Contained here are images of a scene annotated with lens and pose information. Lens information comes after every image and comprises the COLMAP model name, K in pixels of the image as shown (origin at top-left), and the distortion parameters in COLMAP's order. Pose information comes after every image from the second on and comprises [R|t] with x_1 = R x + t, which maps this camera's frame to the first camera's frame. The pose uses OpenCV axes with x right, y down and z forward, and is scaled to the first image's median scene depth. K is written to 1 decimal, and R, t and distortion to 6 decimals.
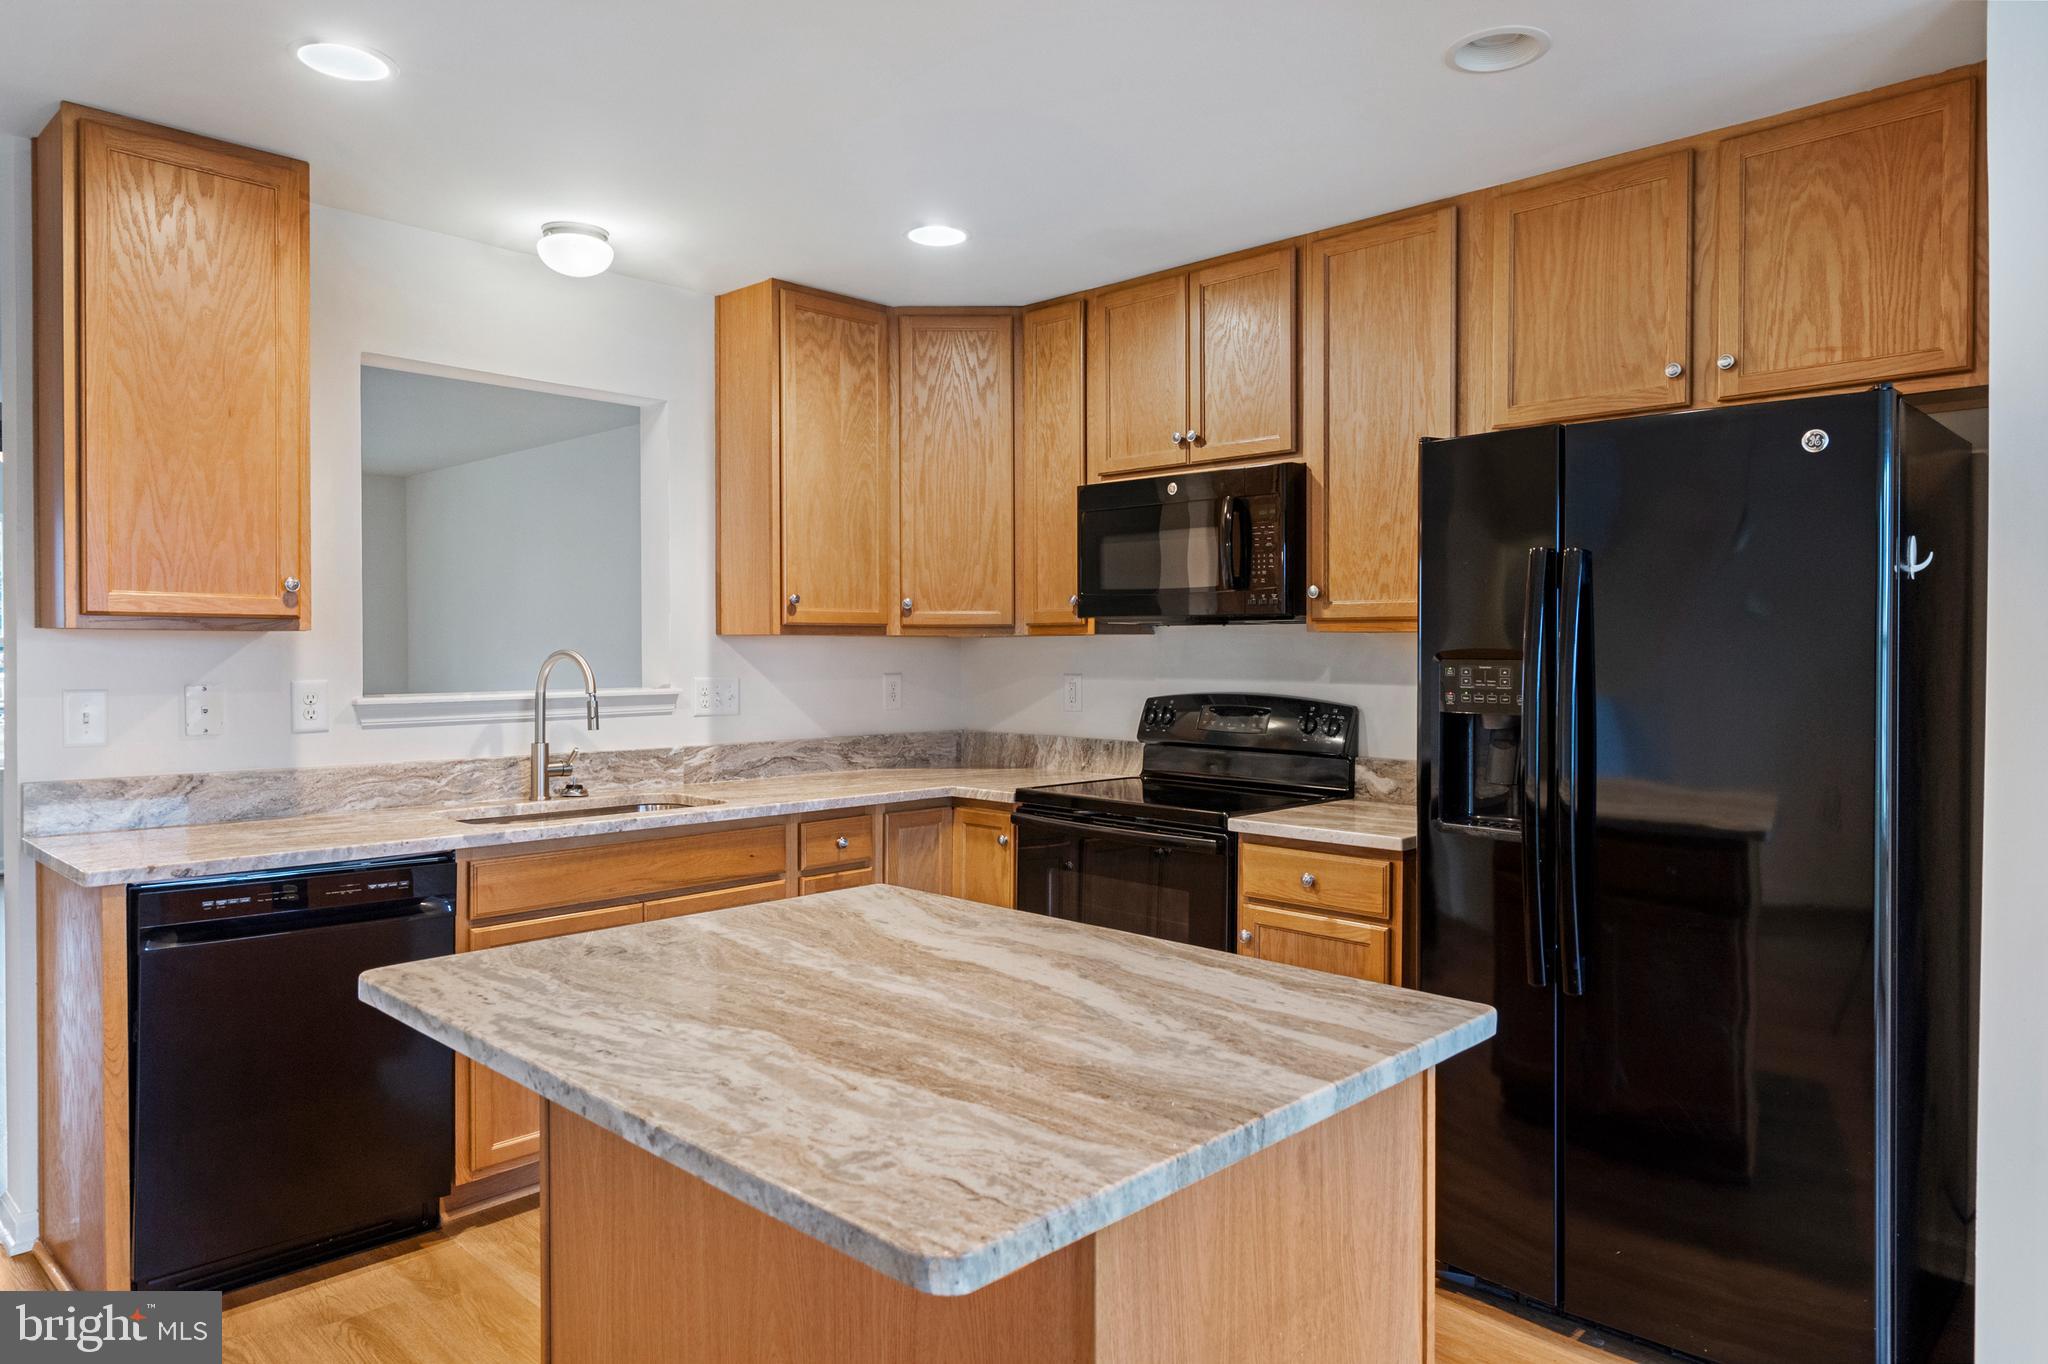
lens RADIAL K [[1320.6, 0, 1047.7], [0, 1320.6, 663.8], [0, 0, 1]] dist [0.010558, -0.000953]
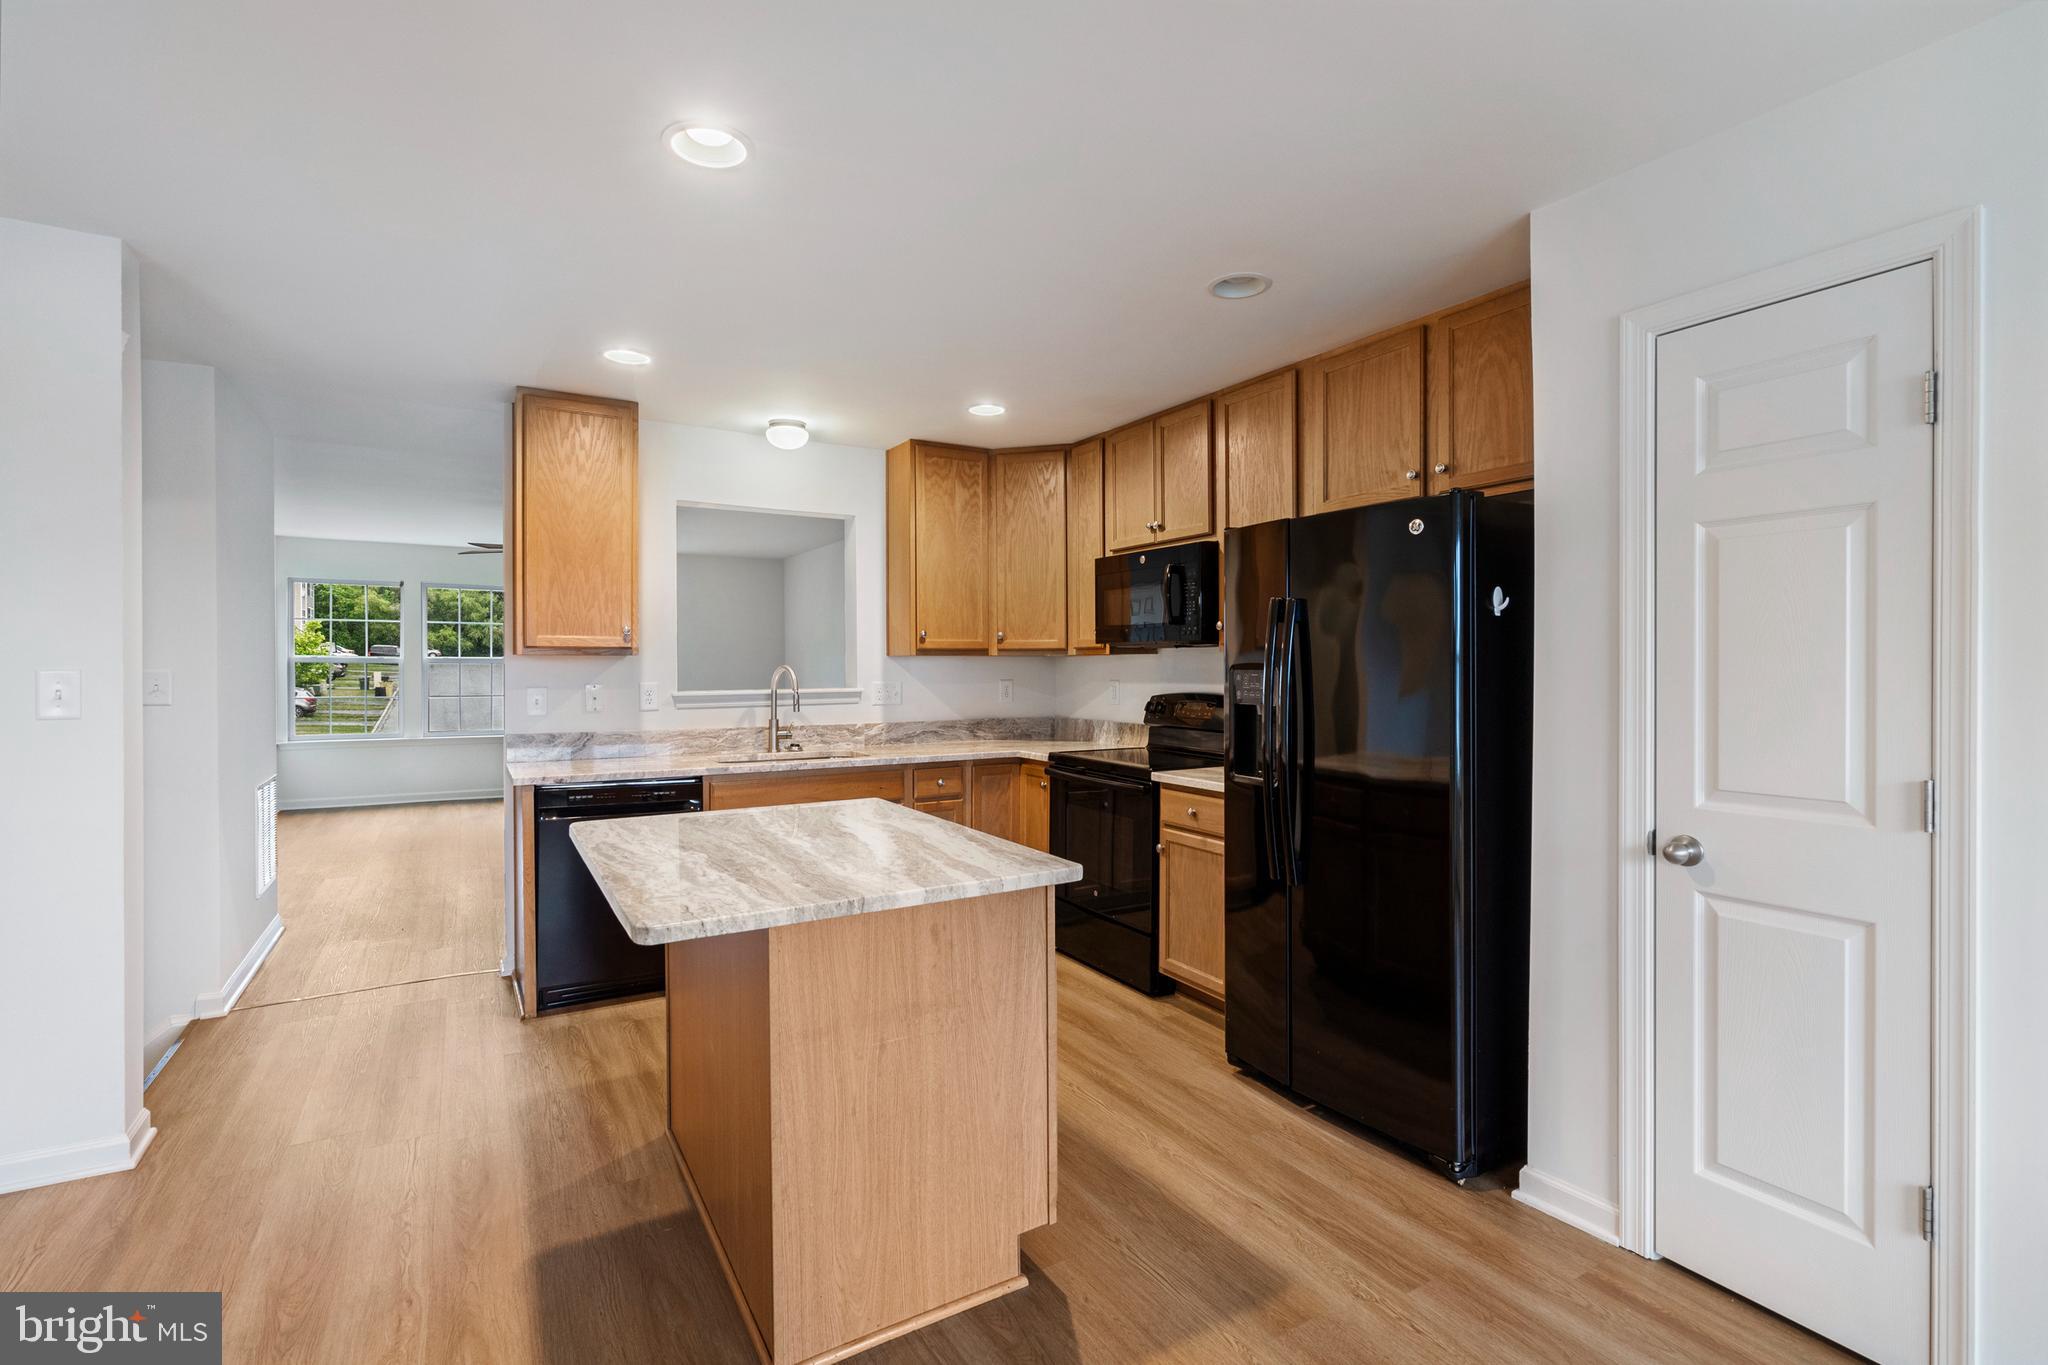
lens RADIAL K [[955.9, 0, 1025.5], [0, 955.9, 664.7], [0, 0, 1]] dist [-0.000195, 0.000670]
pose [[0.963124, -0.002924, -0.269041, 0.282675], [0.000150, 0.999947, -0.010333, 0.001756], [0.269057, 0.009911, 0.963073, -0.119587]]
